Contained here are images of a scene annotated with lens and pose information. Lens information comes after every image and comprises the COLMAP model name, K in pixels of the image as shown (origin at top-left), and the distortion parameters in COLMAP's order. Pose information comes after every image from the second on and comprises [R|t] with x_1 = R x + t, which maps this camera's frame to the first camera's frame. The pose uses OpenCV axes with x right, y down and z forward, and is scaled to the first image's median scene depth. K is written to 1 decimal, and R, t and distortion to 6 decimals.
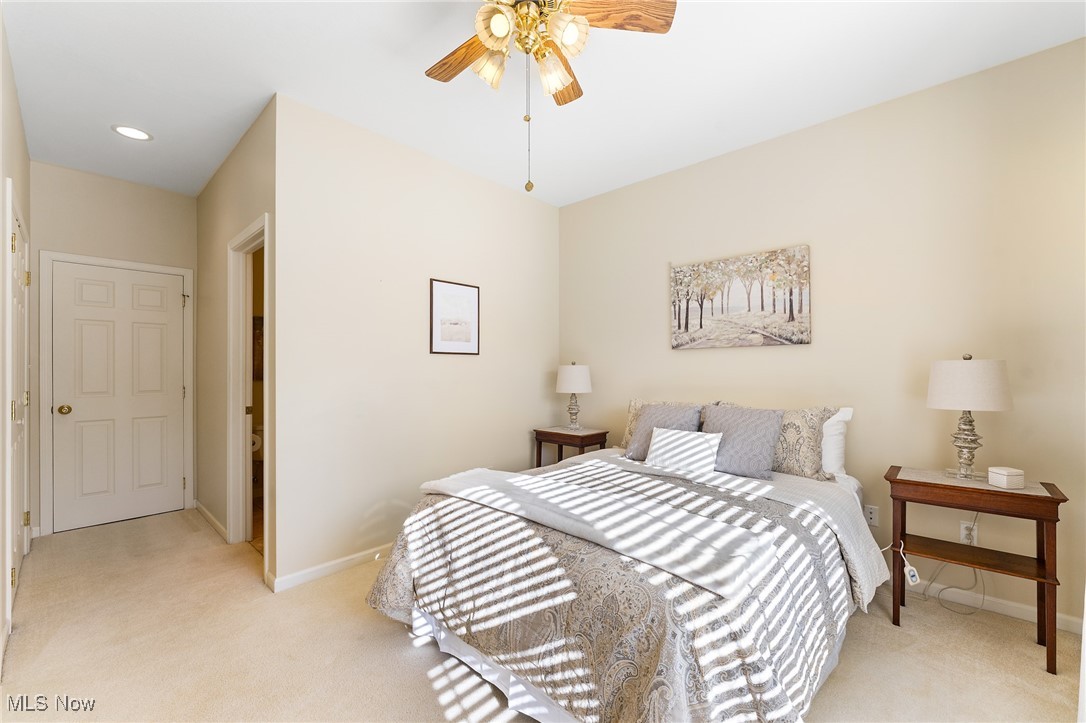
lens RADIAL K [[439.7, 0, 549.7], [0, 439.7, 365.5], [0, 0, 1]] dist [0.000086, 0.000472]
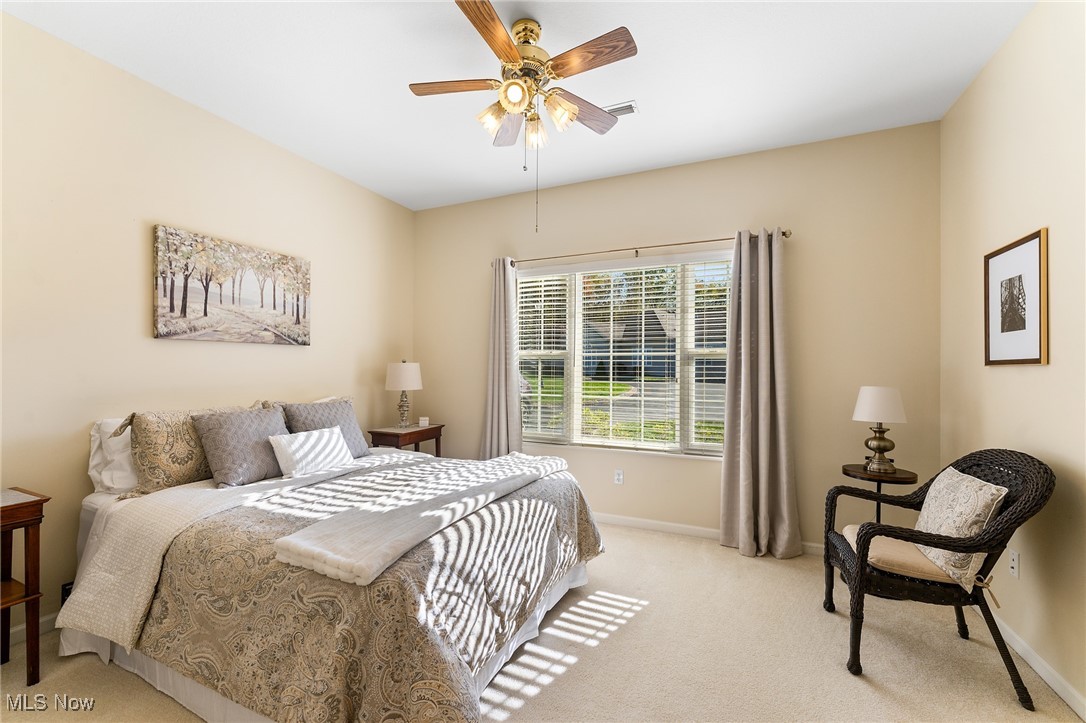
lens RADIAL K [[439.7, 0, 542.1], [0, 439.7, 365.6], [0, 0, 1]] dist [0.000086, 0.000472]
pose [[-0.322948, 0.006863, 0.946392, -0.672109], [-0.007380, 0.999925, -0.009769, 0.010489], [-0.946388, -0.010140, -0.322873, 0.731122]]
